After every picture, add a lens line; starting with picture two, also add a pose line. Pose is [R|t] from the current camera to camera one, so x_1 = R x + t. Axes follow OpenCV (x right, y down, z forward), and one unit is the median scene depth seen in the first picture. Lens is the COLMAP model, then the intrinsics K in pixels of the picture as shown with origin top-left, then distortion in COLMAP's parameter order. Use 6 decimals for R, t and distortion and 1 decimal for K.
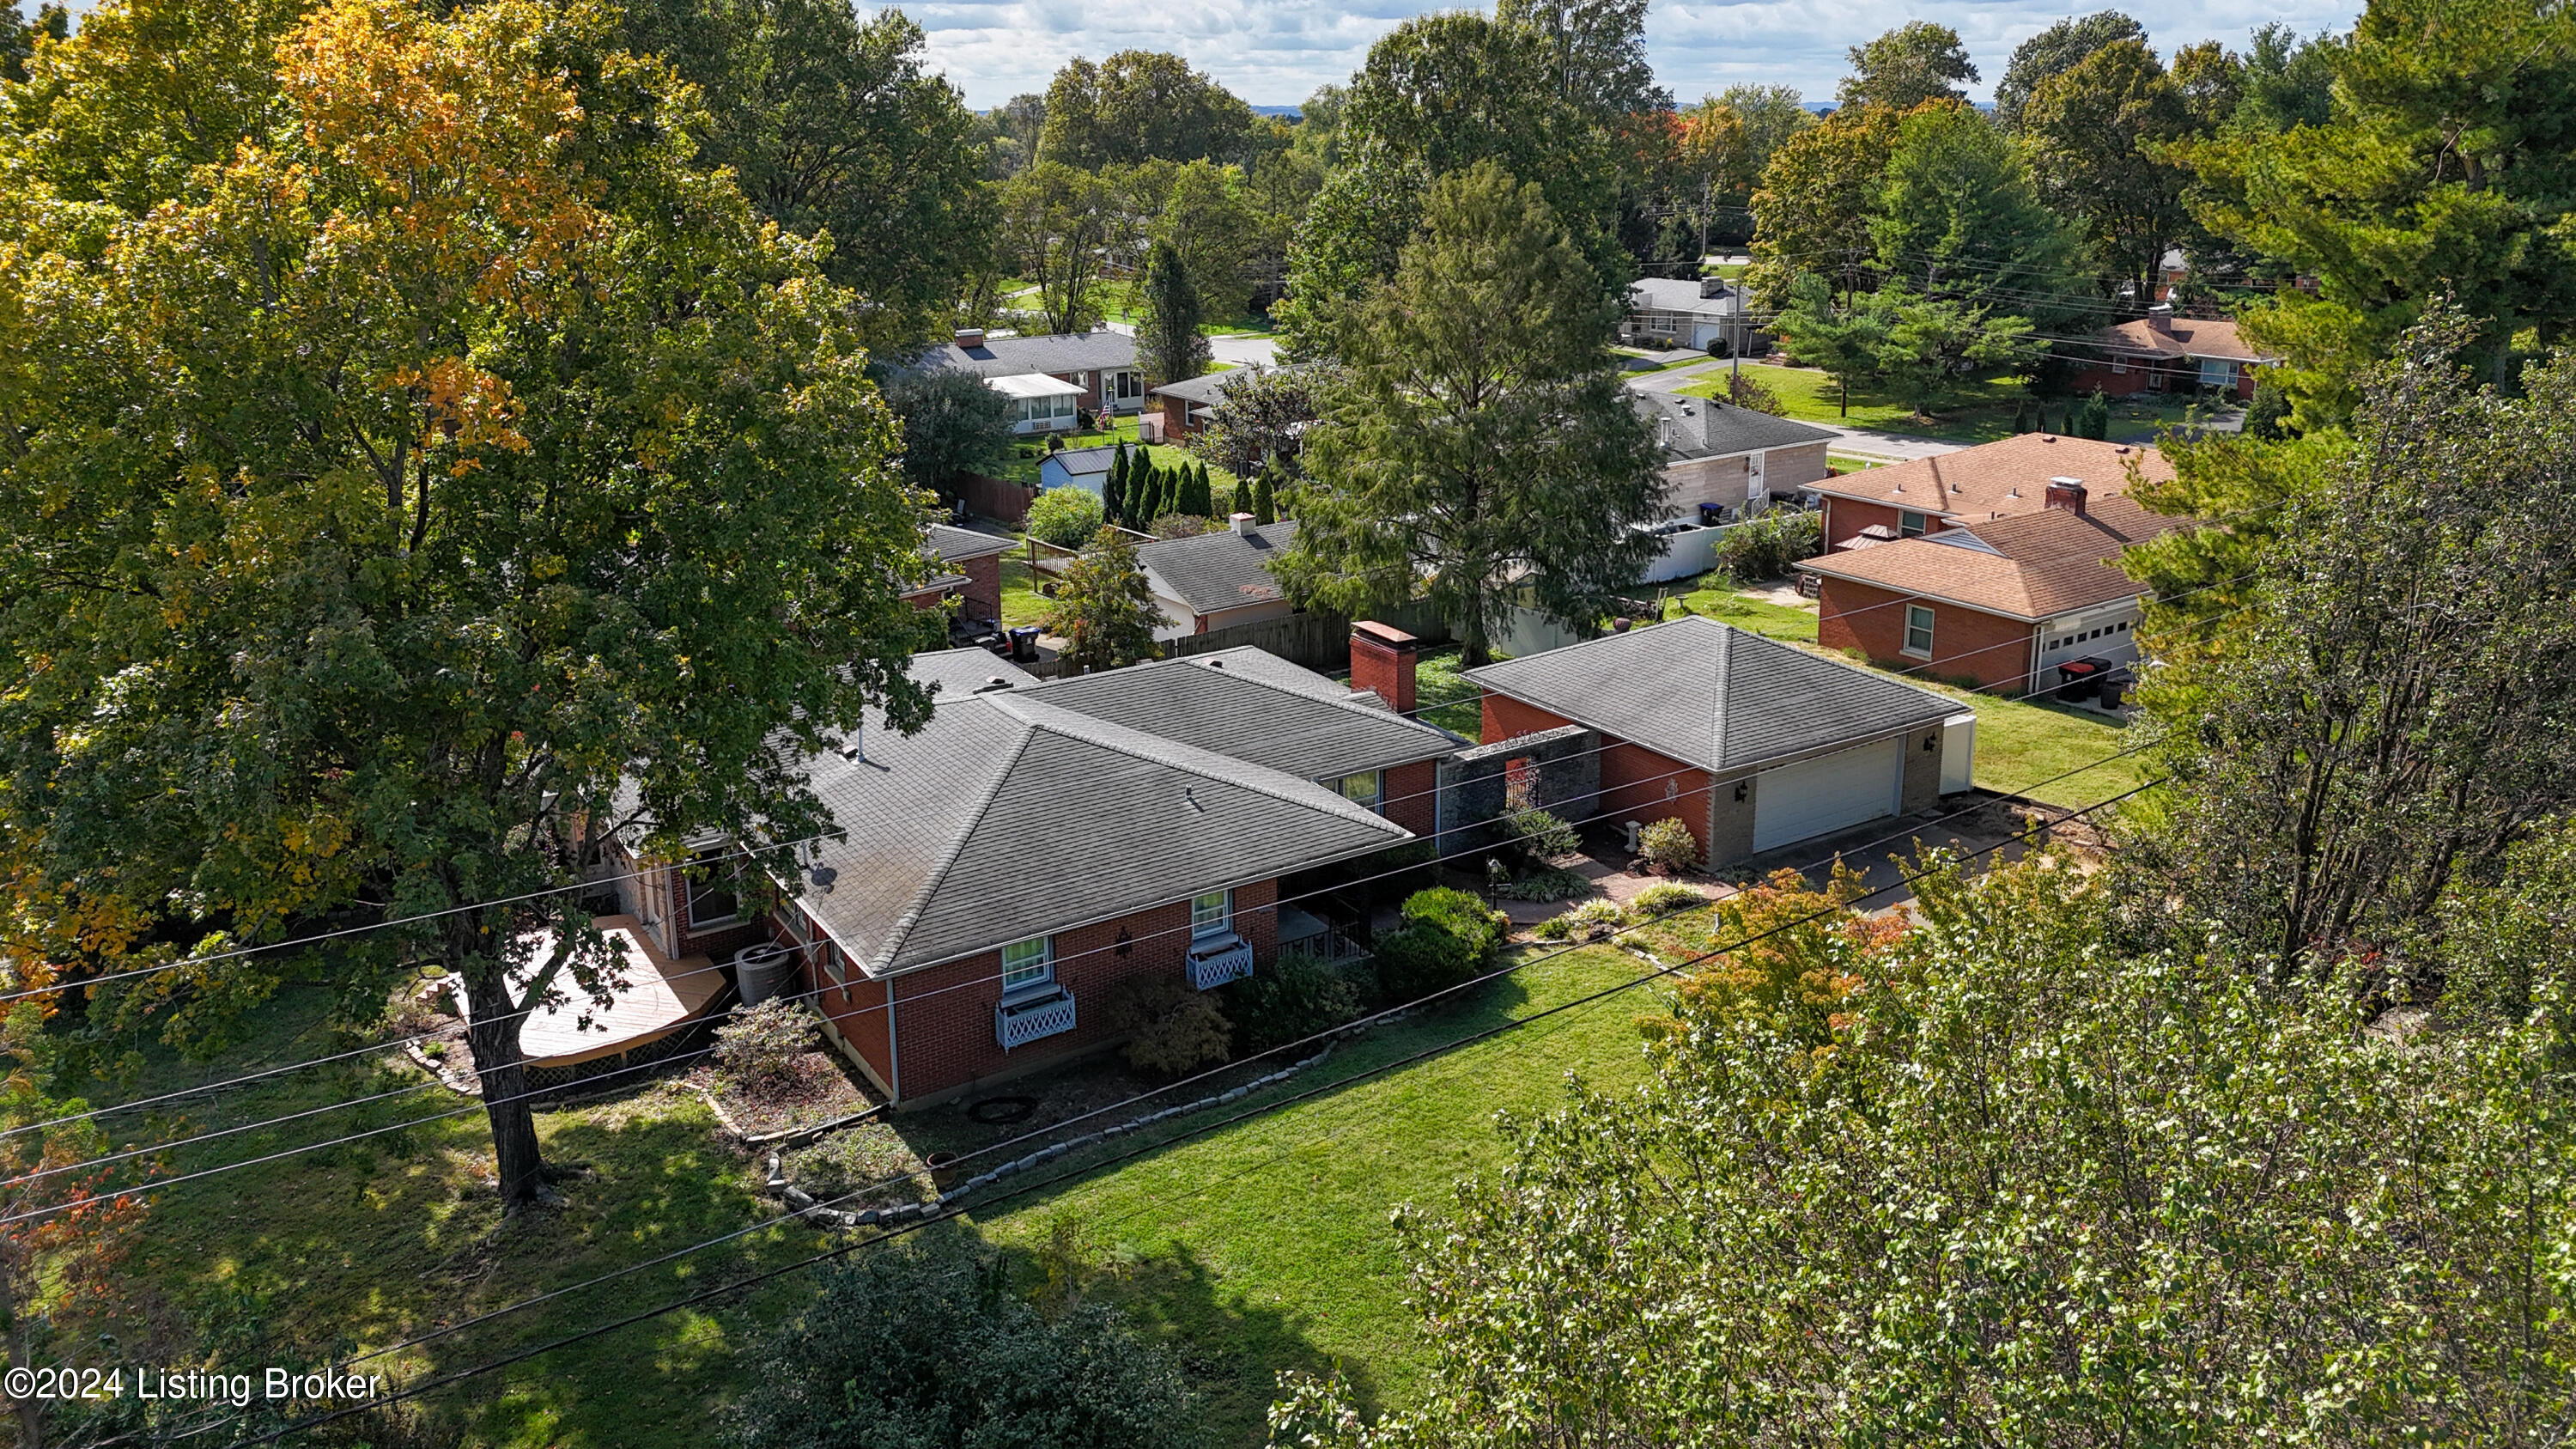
lens RADIAL K [[1768.1, 0, 1288.0], [0, 1768.1, 724.5], [0, 0, 1]] dist [0.055689, 0.000600]
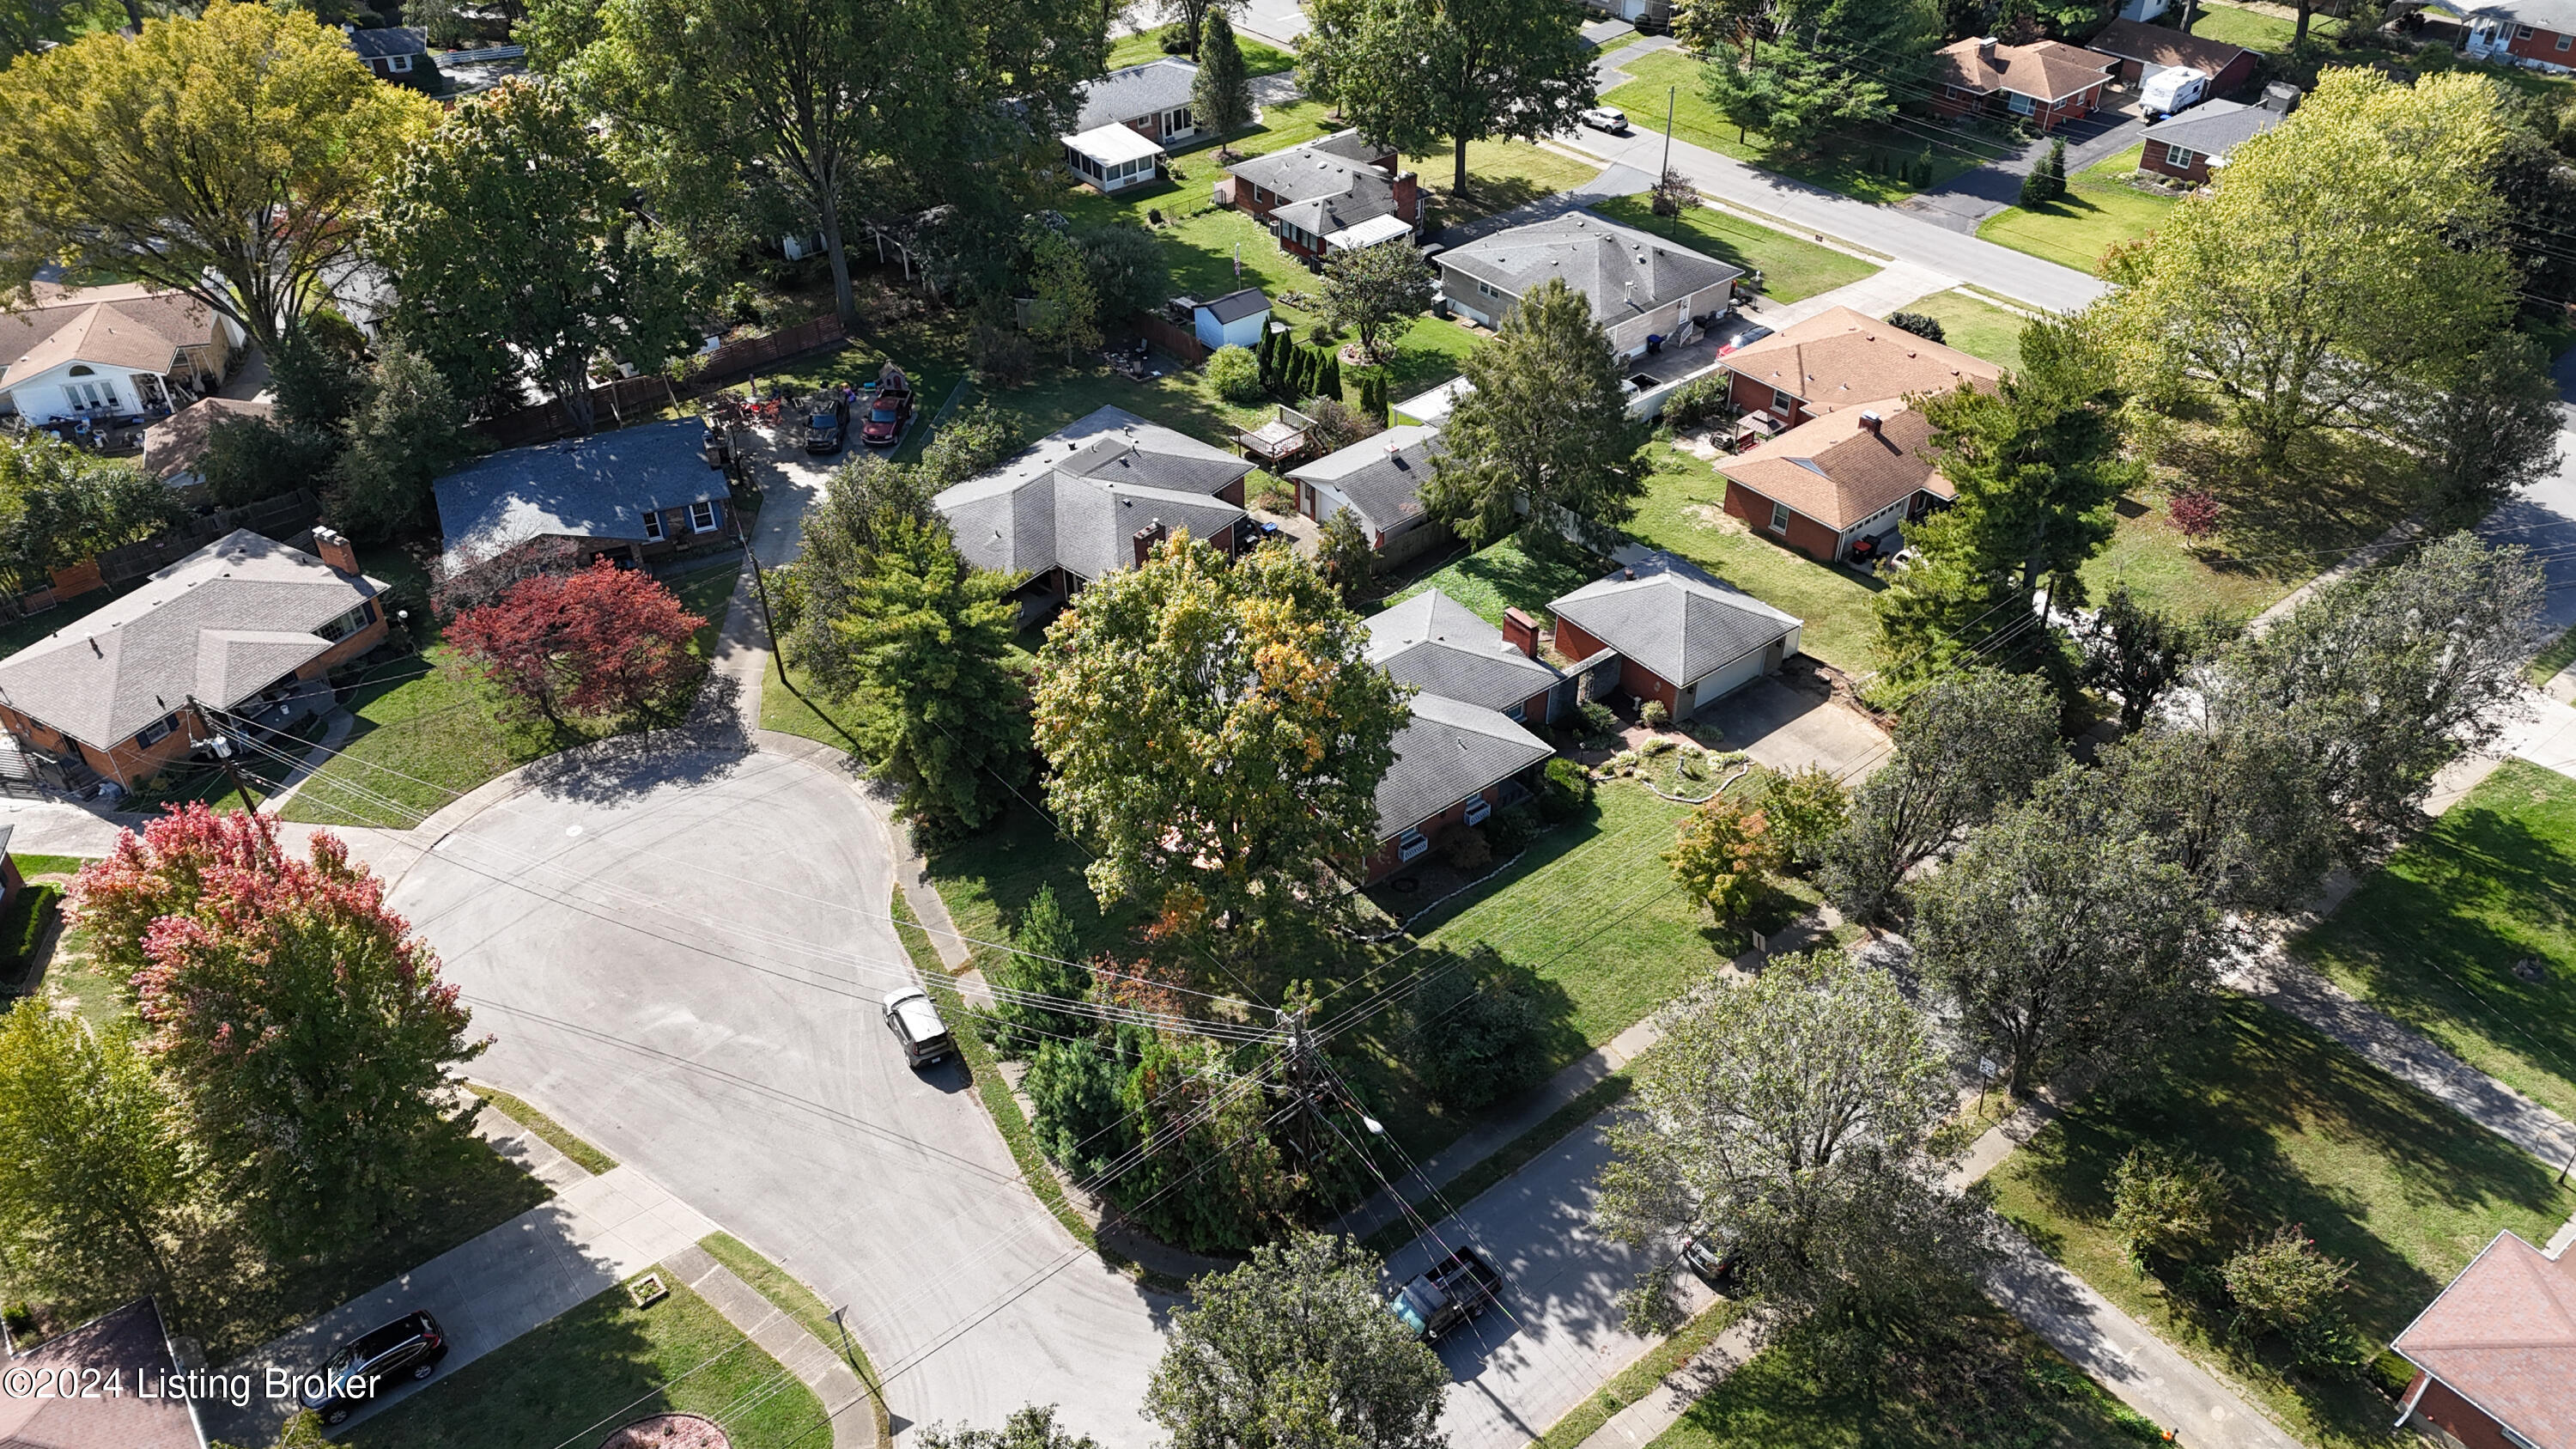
lens RADIAL K [[1717.2, 0, 1288.0], [0, 1717.2, 724.5], [0, 0, 1]] dist [0.000025, -0.001140]
pose [[0.997297, -0.040925, 0.061020, -0.344287], [0.018747, 0.944754, 0.327242, -0.590609], [-0.071041, -0.325214, 0.942968, -0.896608]]
